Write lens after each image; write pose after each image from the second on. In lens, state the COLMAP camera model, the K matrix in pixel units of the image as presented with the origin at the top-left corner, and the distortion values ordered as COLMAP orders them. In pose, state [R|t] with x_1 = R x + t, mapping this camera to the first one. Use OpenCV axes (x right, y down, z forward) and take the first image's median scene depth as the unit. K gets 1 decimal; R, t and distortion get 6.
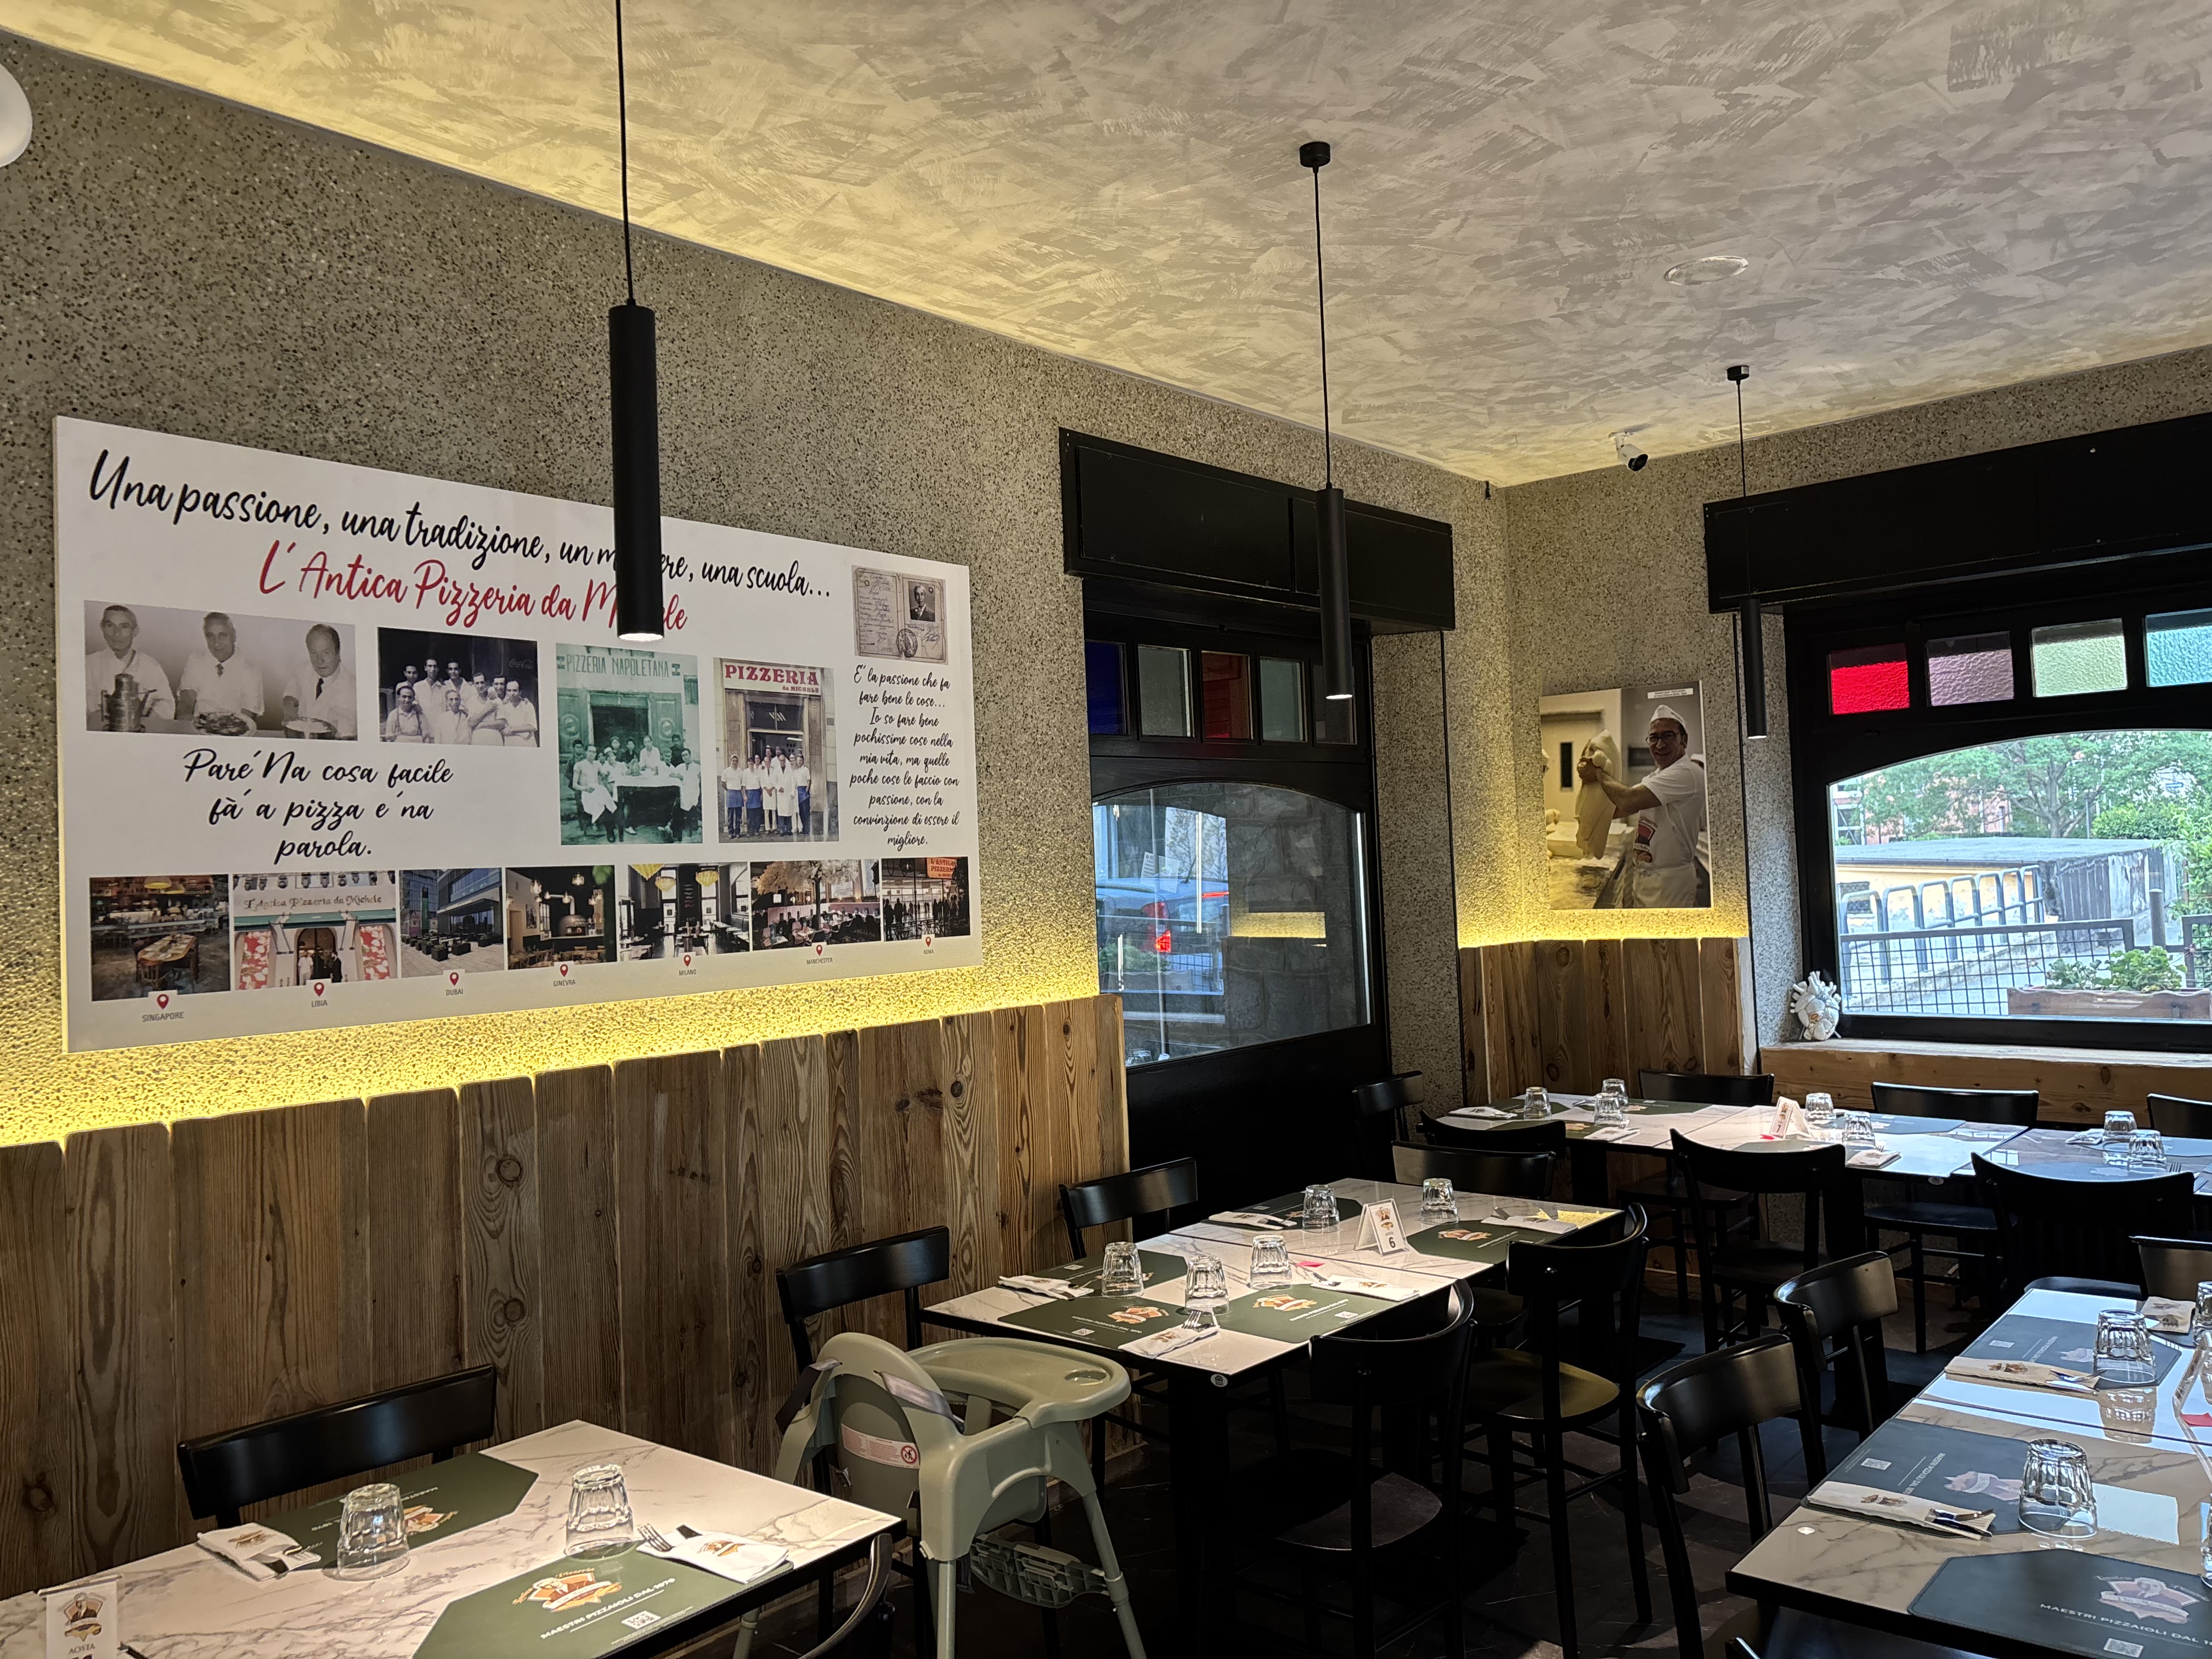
lens RADIAL K [[1686.3, 0, 1087.2], [0, 1686.3, 837.5], [0, 0, 1]] dist [0.051328, -0.061026]
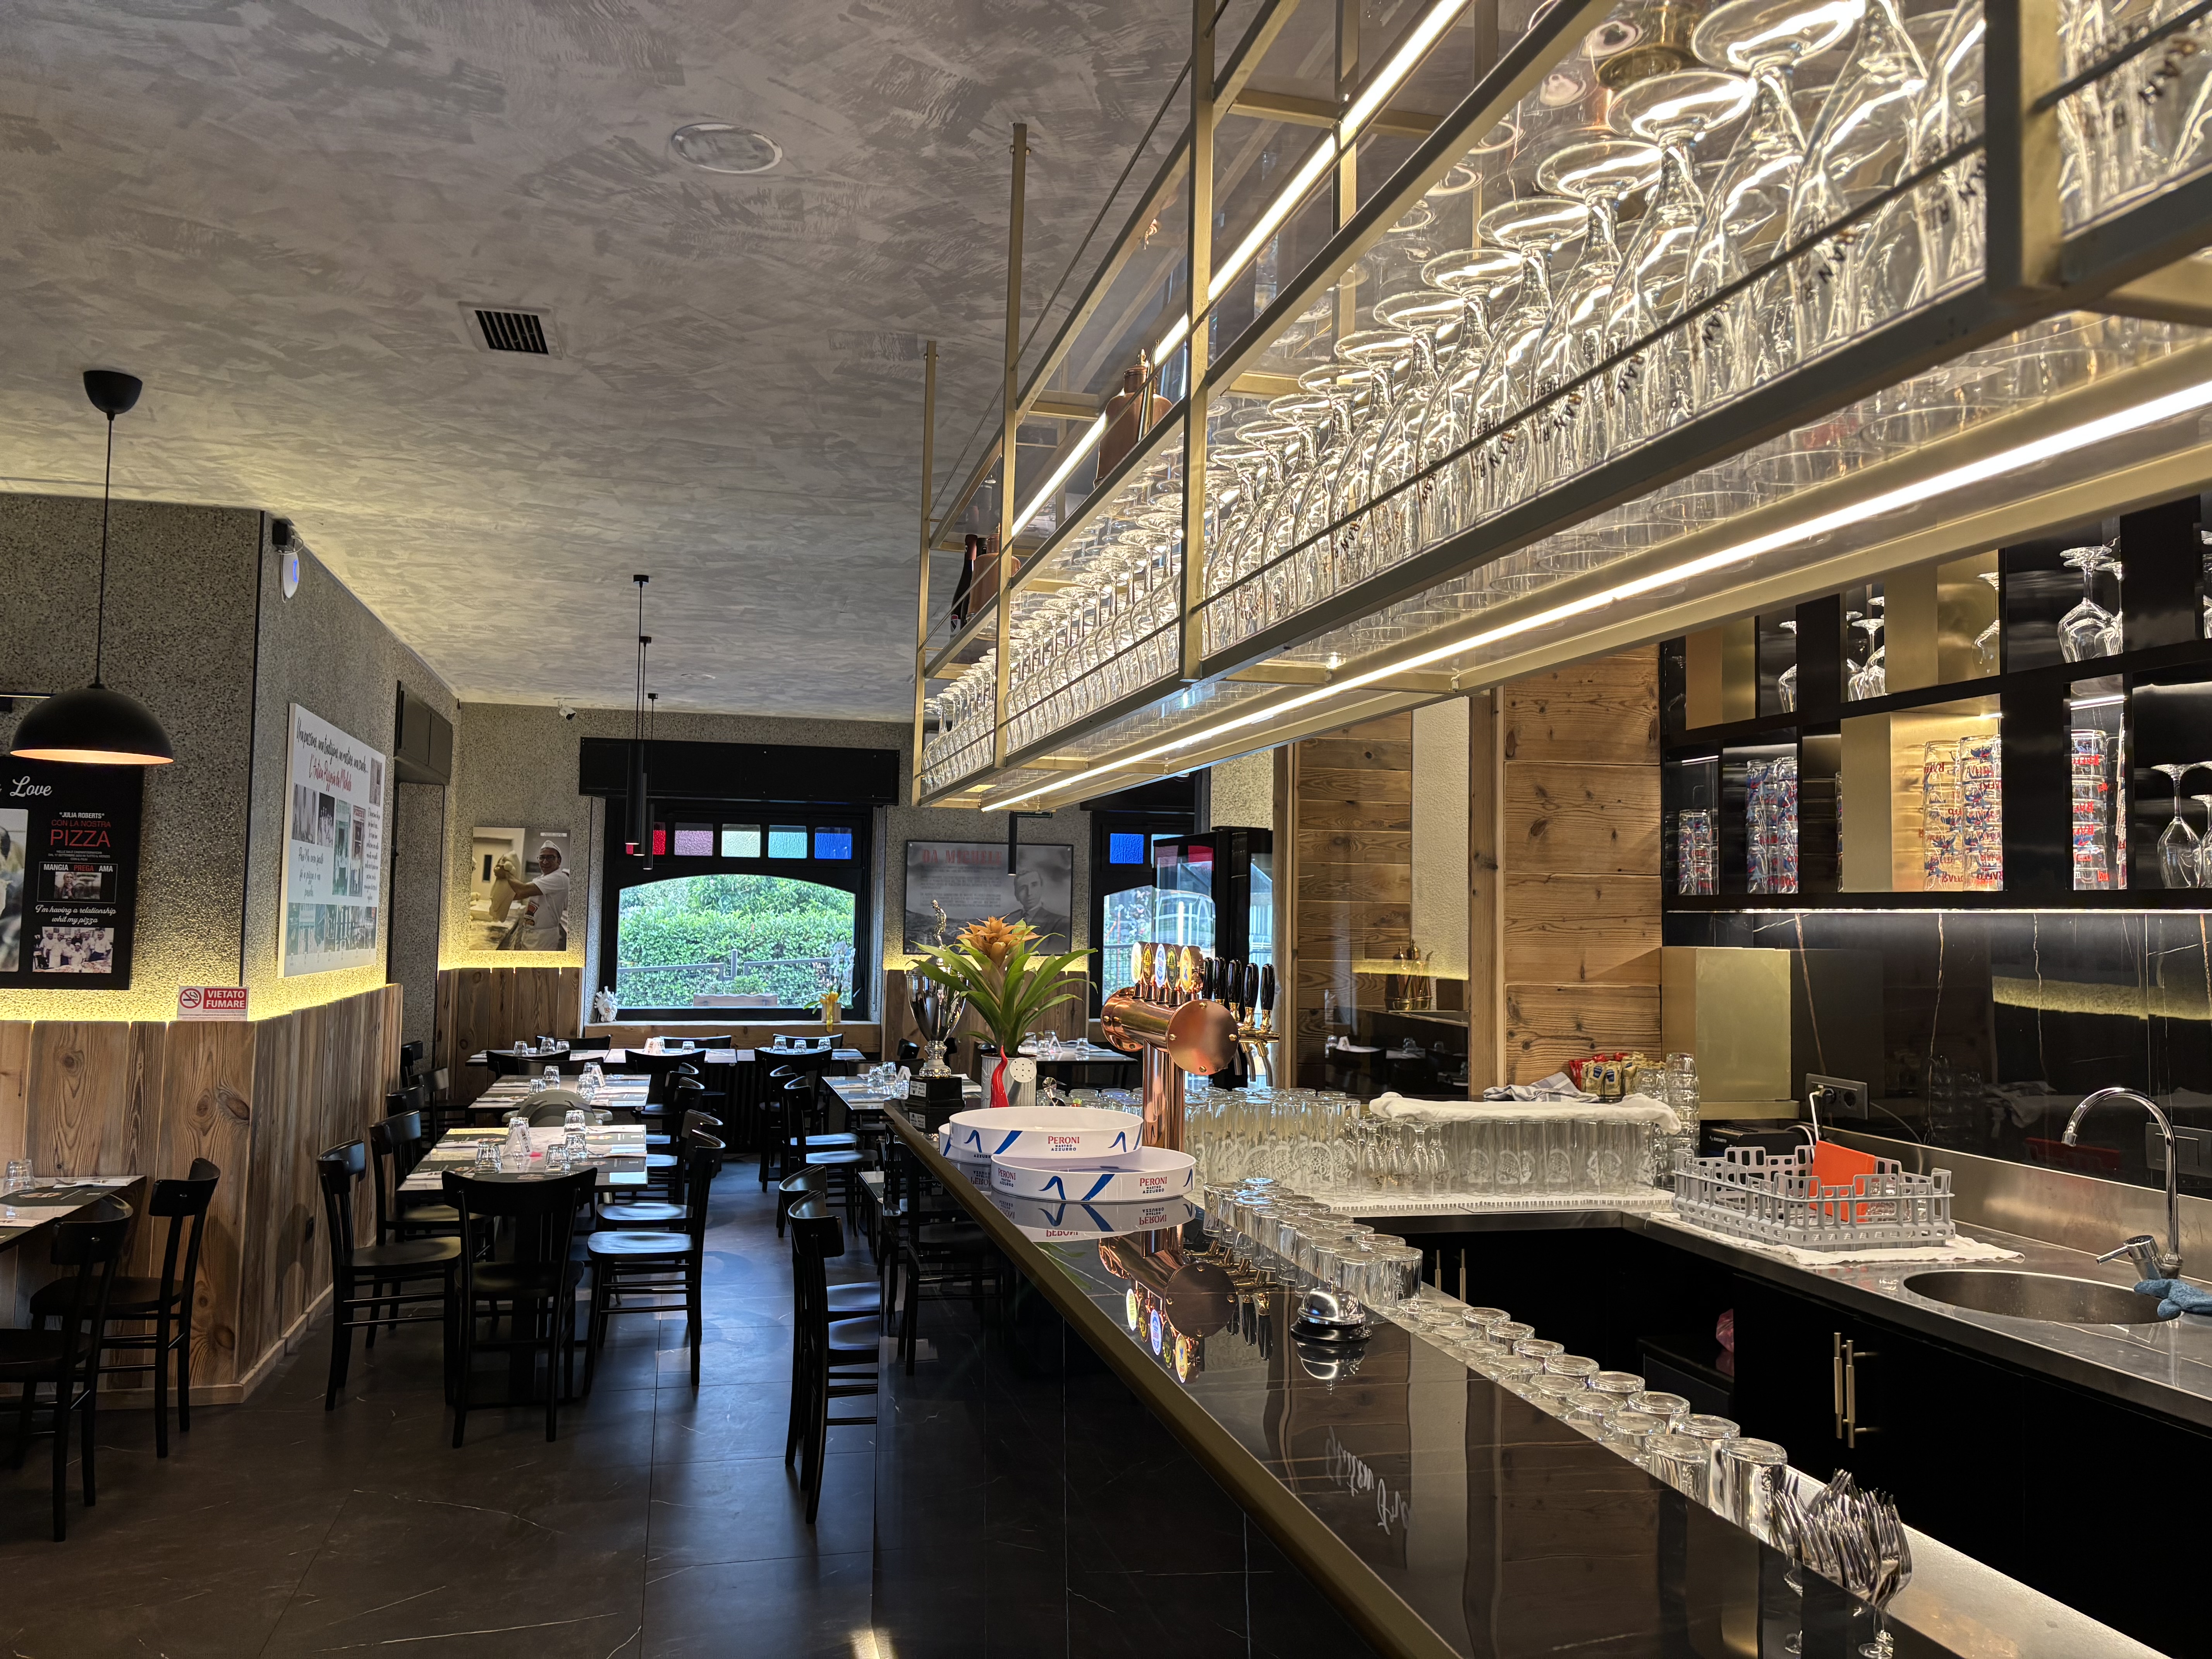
lens RADIAL K [[1686.3, 0, 1087.2], [0, 1686.3, 837.5], [0, 0, 1]] dist [0.051328, -0.061026]
pose [[0.575818, 0.087599, 0.812872, -0.827771], [-0.050103, 0.996156, -0.071859, 0.021953], [-0.816041, 0.000650, 0.577993, -0.546152]]
